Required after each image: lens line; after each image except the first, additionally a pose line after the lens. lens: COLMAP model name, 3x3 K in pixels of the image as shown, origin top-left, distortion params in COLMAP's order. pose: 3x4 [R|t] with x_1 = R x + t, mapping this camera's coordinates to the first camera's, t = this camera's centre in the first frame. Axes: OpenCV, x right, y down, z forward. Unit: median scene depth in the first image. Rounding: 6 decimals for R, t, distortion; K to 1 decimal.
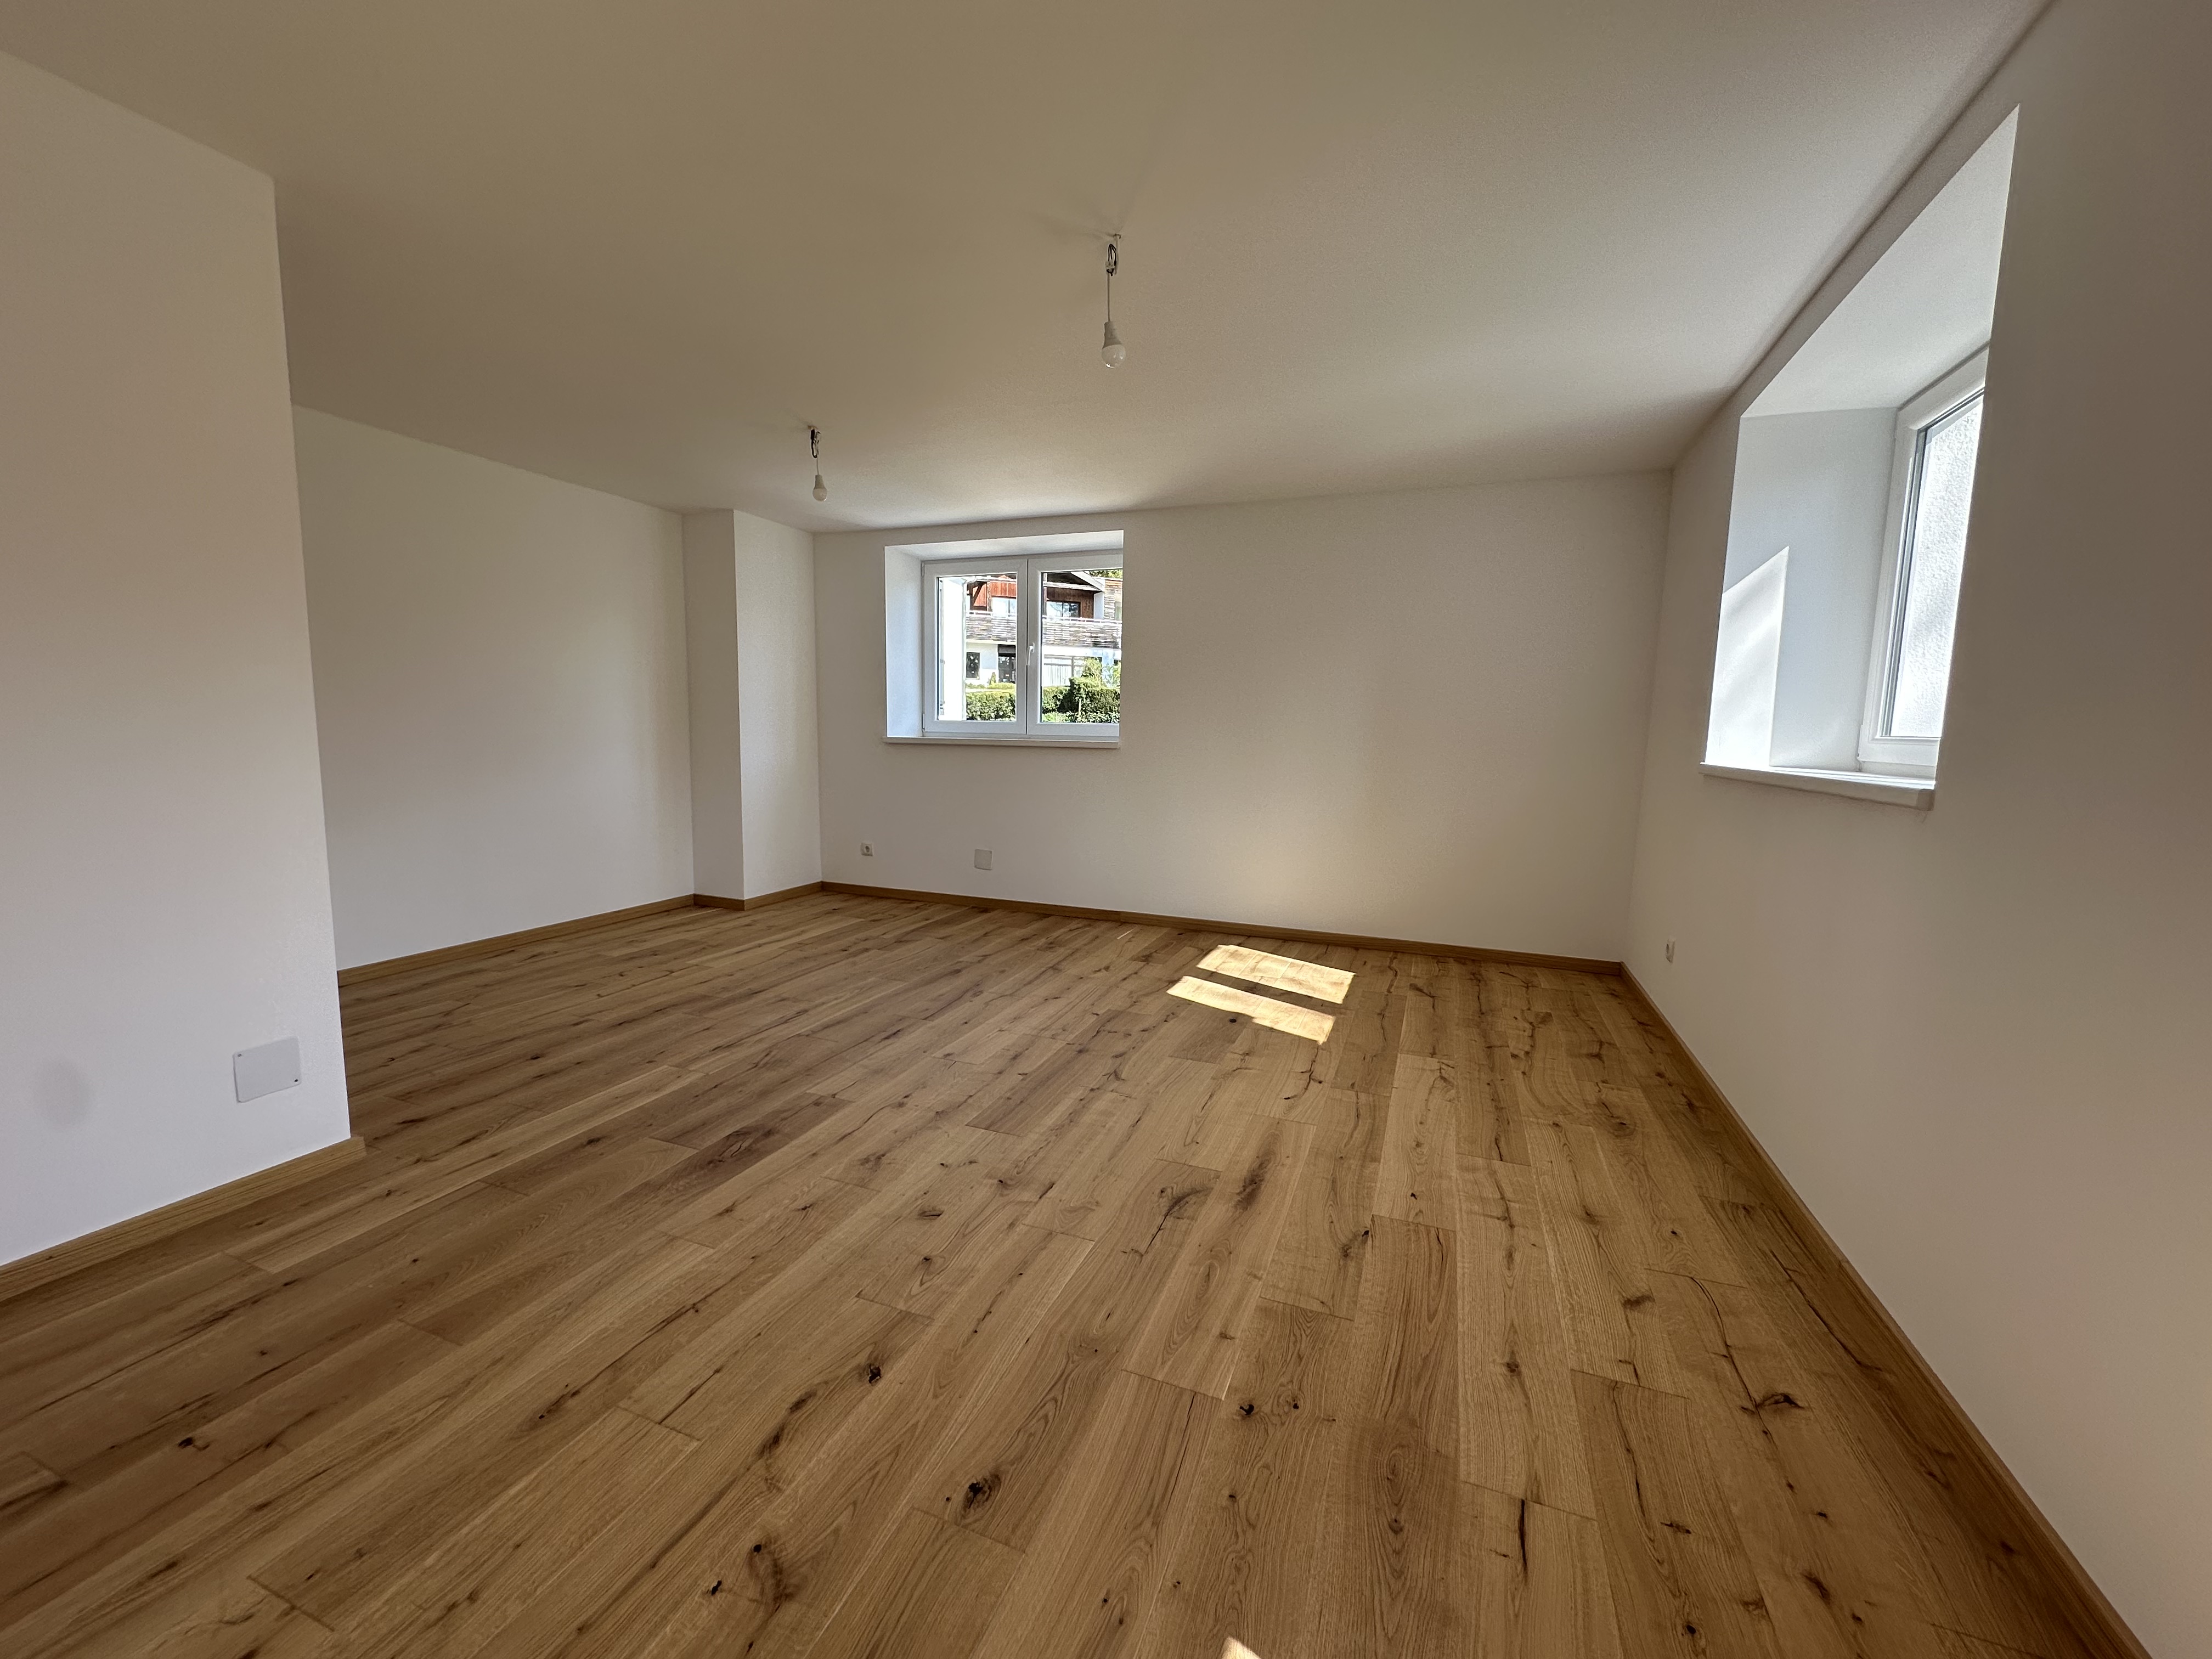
lens RADIAL K [[881.7, 0, 1104.6], [0, 881.7, 828.8], [0, 0, 1]] dist [-0.007300, 0.001078]
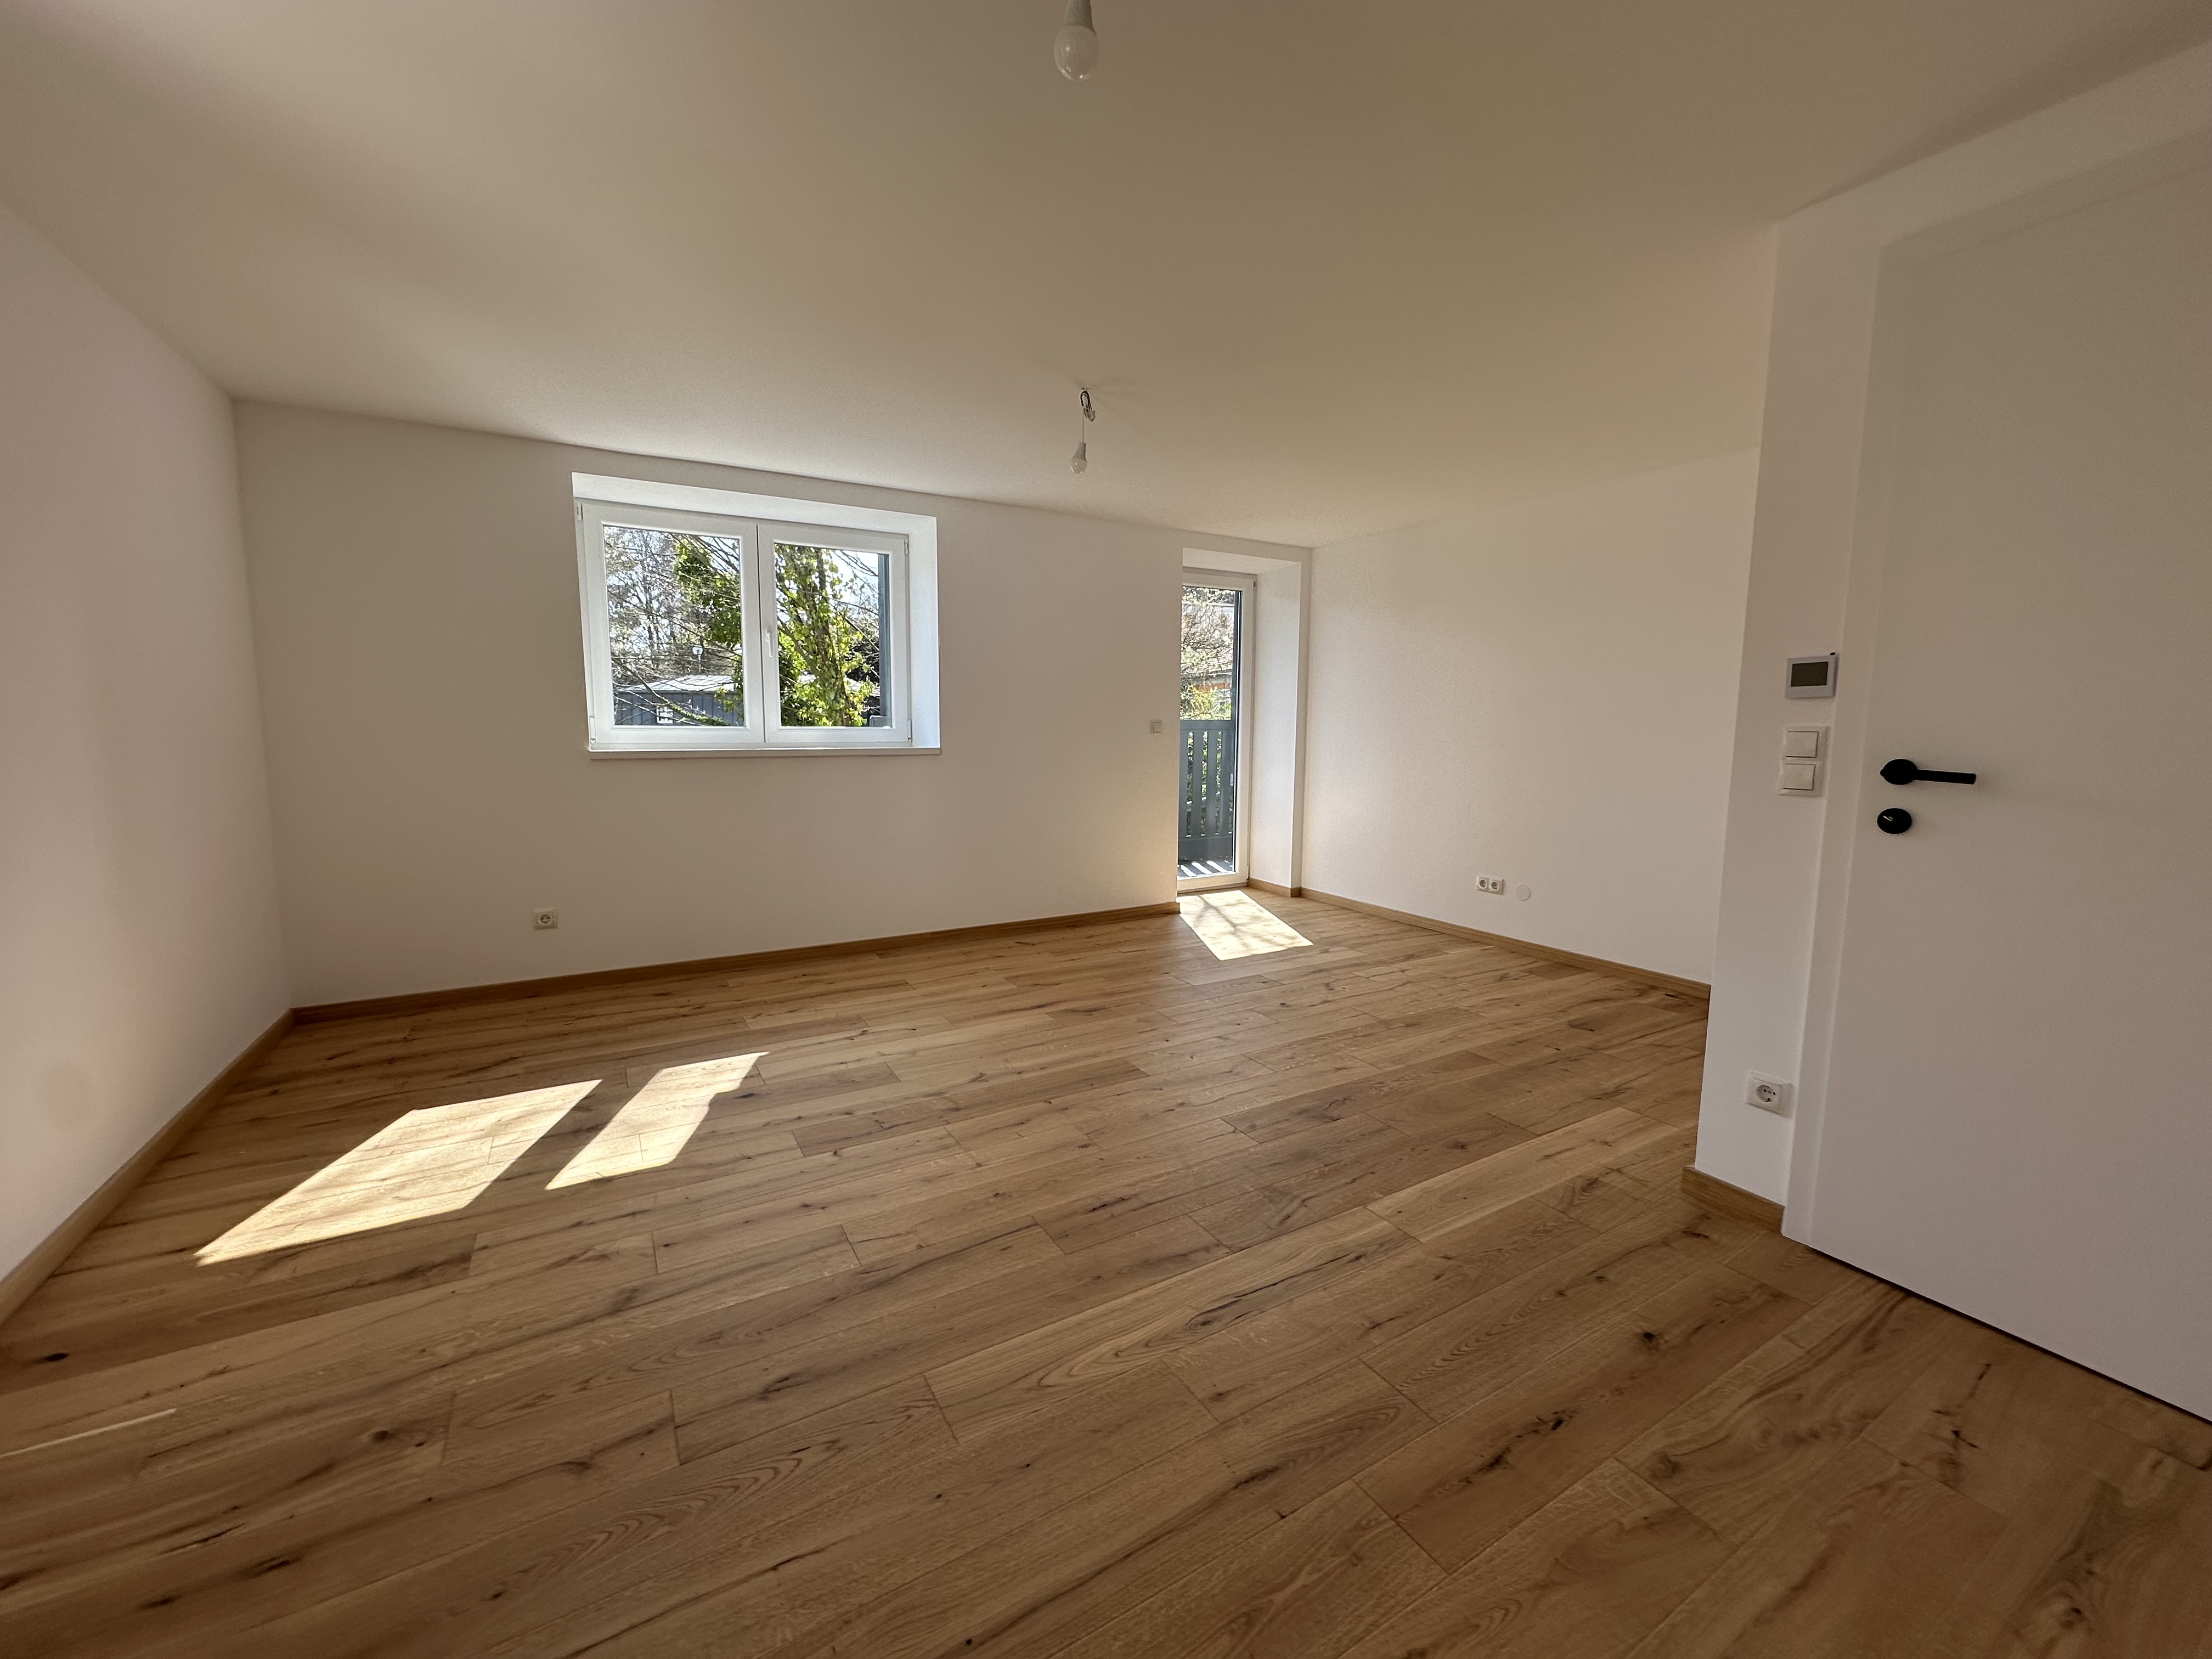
lens RADIAL K [[881.7, 0, 1109.2], [0, 881.7, 827.5], [0, 0, 1]] dist [-0.007300, 0.001078]
pose [[-0.793359, -0.096966, 0.600982, -0.592723], [0.047787, 0.974266, 0.220277, -0.189294], [-0.606876, 0.203478, -0.768309, 1.395348]]
